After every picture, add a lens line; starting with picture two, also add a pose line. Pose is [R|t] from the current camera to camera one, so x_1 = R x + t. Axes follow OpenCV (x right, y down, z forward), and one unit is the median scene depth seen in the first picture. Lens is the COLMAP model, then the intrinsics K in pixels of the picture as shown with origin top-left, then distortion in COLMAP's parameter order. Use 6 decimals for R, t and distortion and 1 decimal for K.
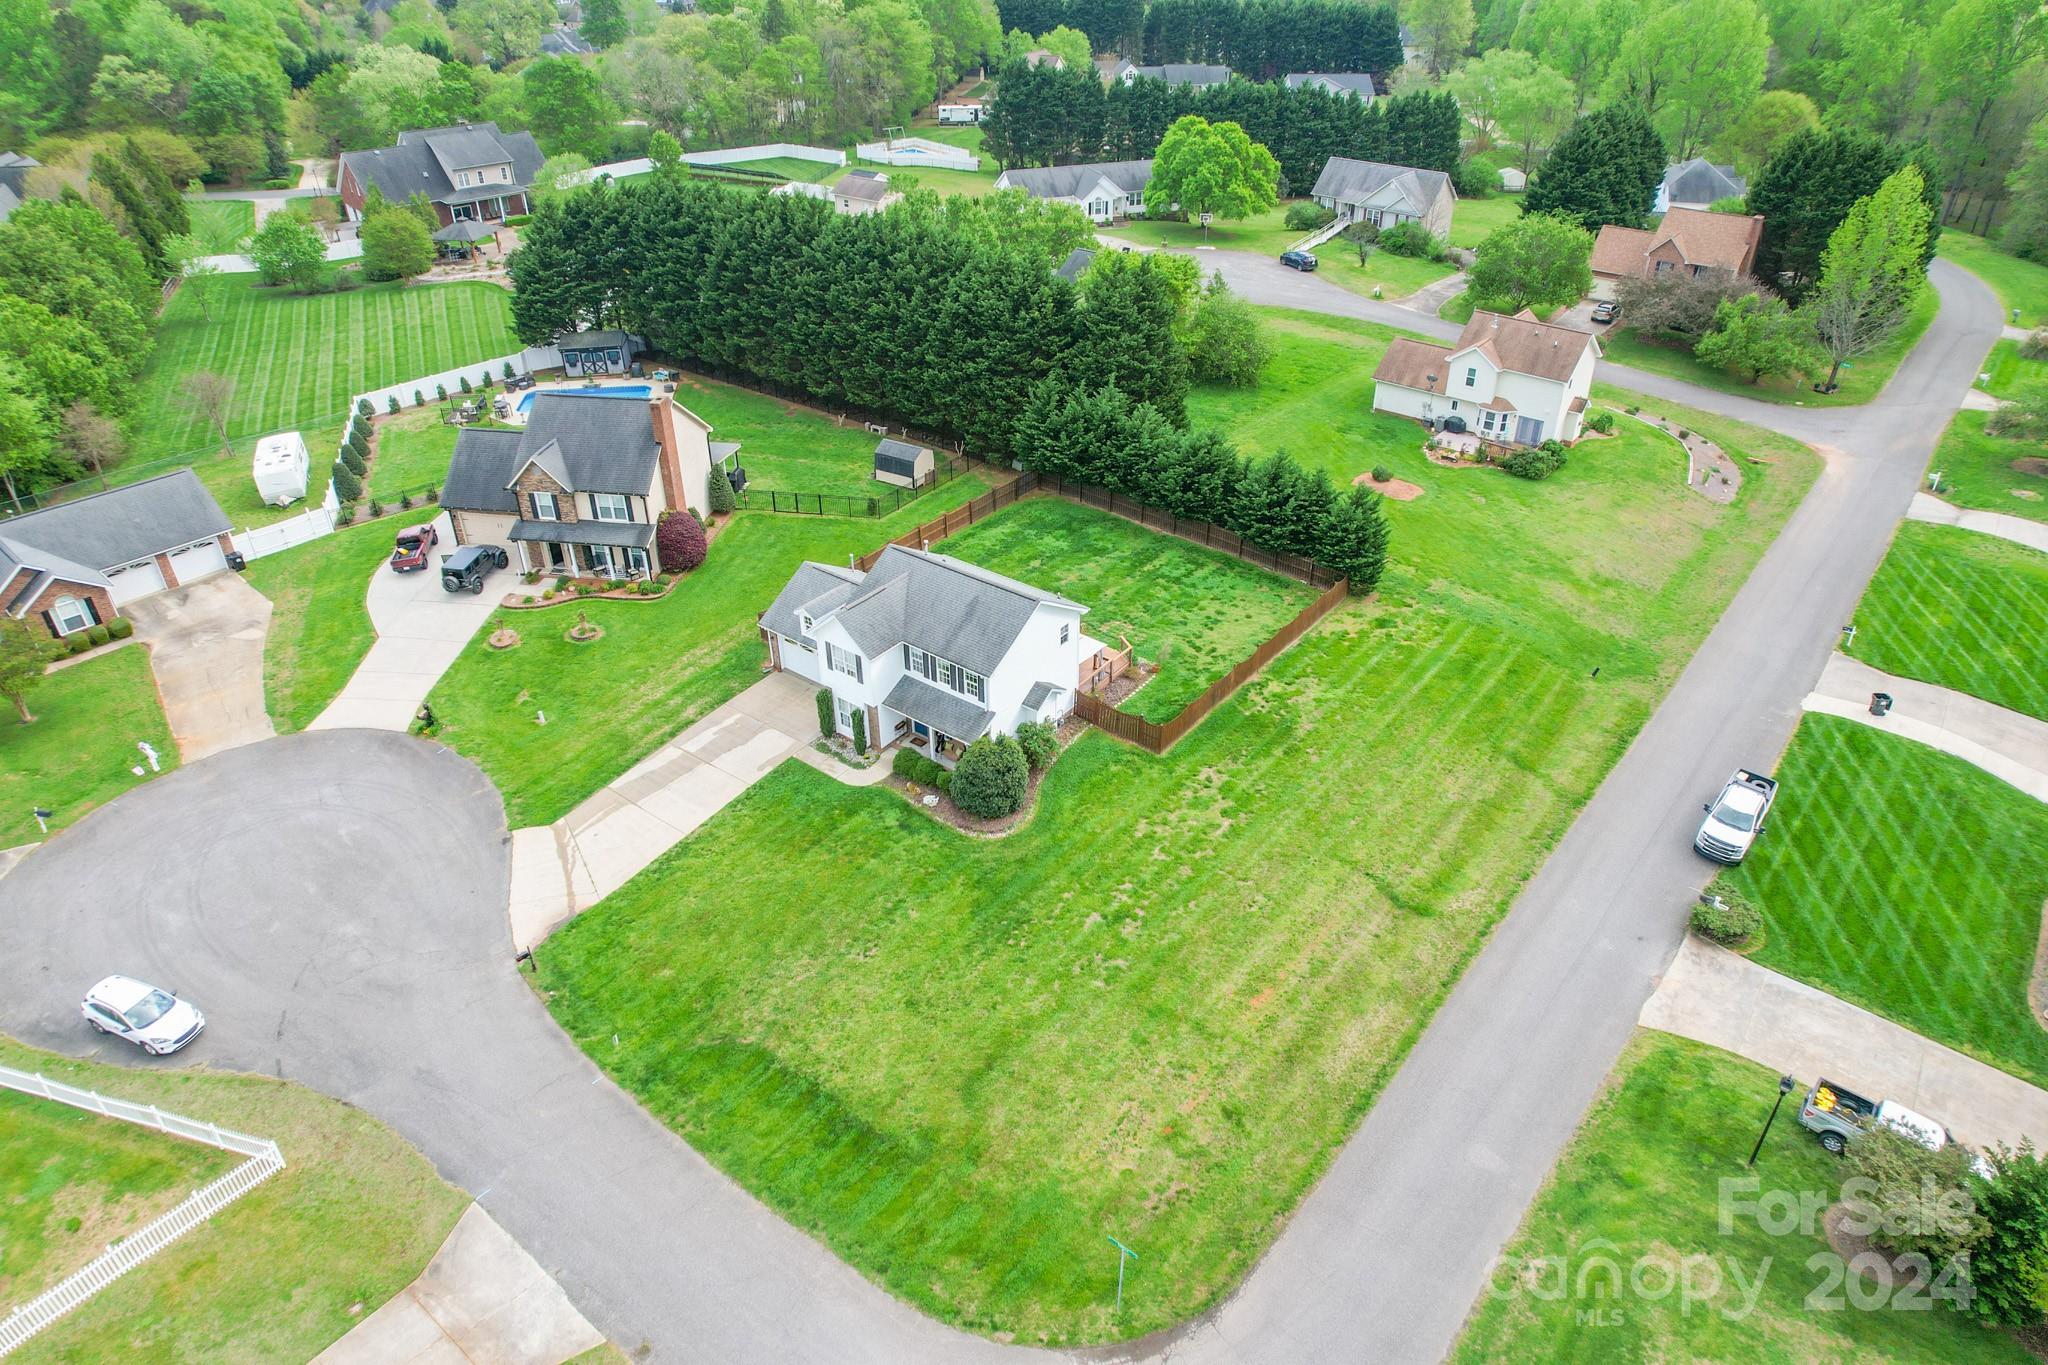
lens RADIAL K [[1308.8, 0, 1027.9], [0, 1308.8, 685.9], [0, 0, 1]] dist [-0.088608, 0.082096]
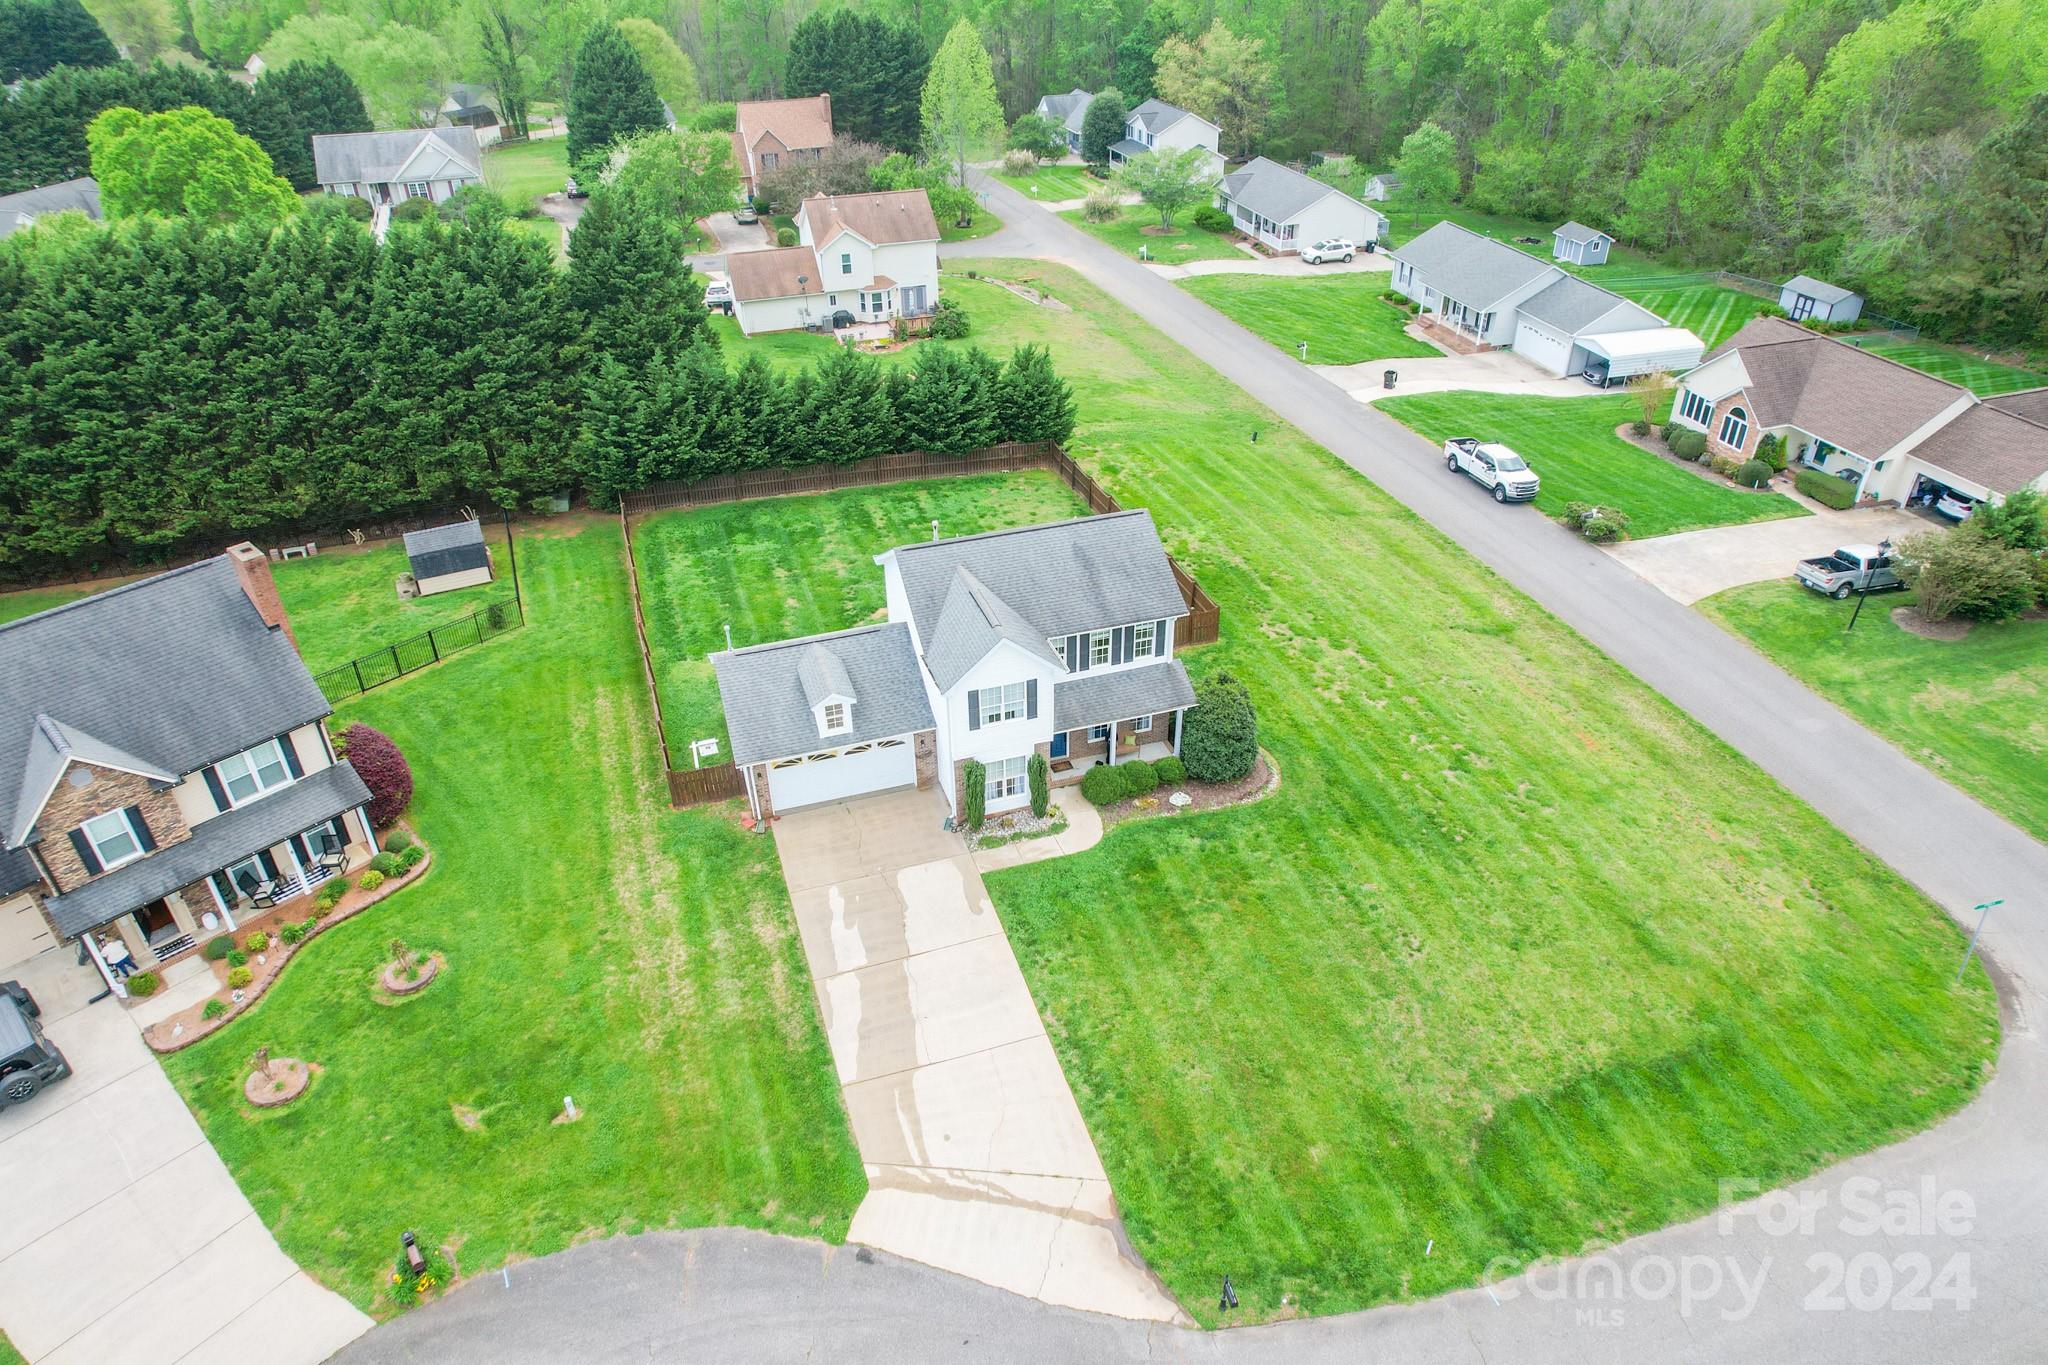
lens RADIAL K [[1308.8, 0, 1027.9], [0, 1308.8, 685.9], [0, 0, 1]] dist [-0.088608, 0.082096]
pose [[0.558371, -0.452796, 0.695124, -0.545321], [0.456973, 0.867205, 0.197816, -0.140753], [-0.692386, 0.207198, 0.691138, 0.455718]]
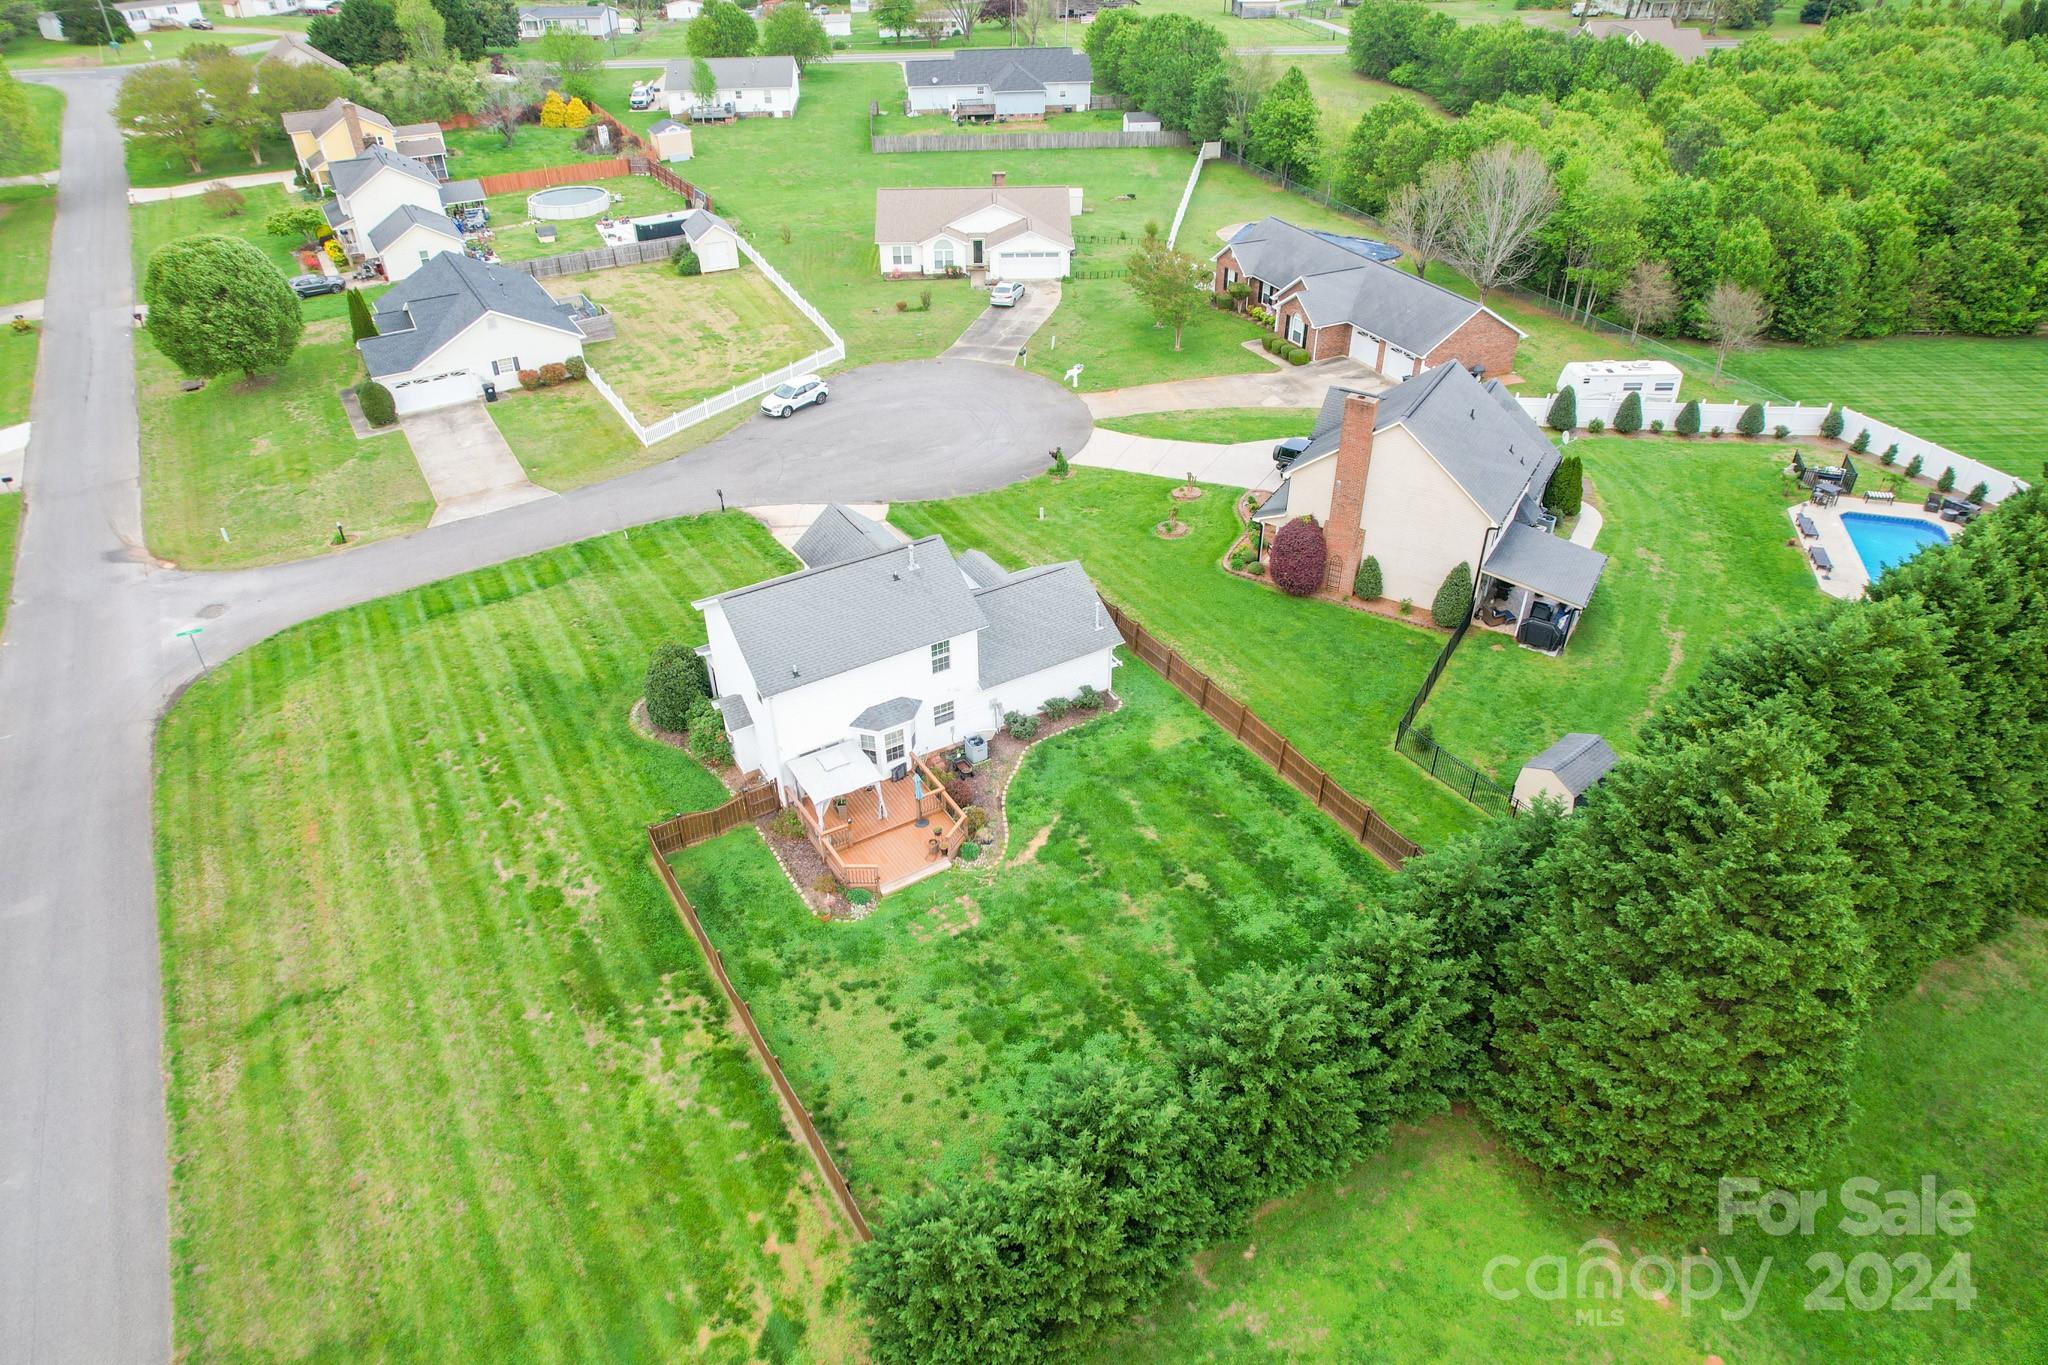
lens RADIAL K [[1308.8, 0, 1027.9], [0, 1308.8, 685.9], [0, 0, 1]] dist [-0.088608, 0.082096]
pose [[-0.363892, 0.542110, -0.757429, 0.509371], [-0.502733, 0.570252, 0.649671, -0.574020], [0.784118, 0.617195, 0.065026, 0.981309]]
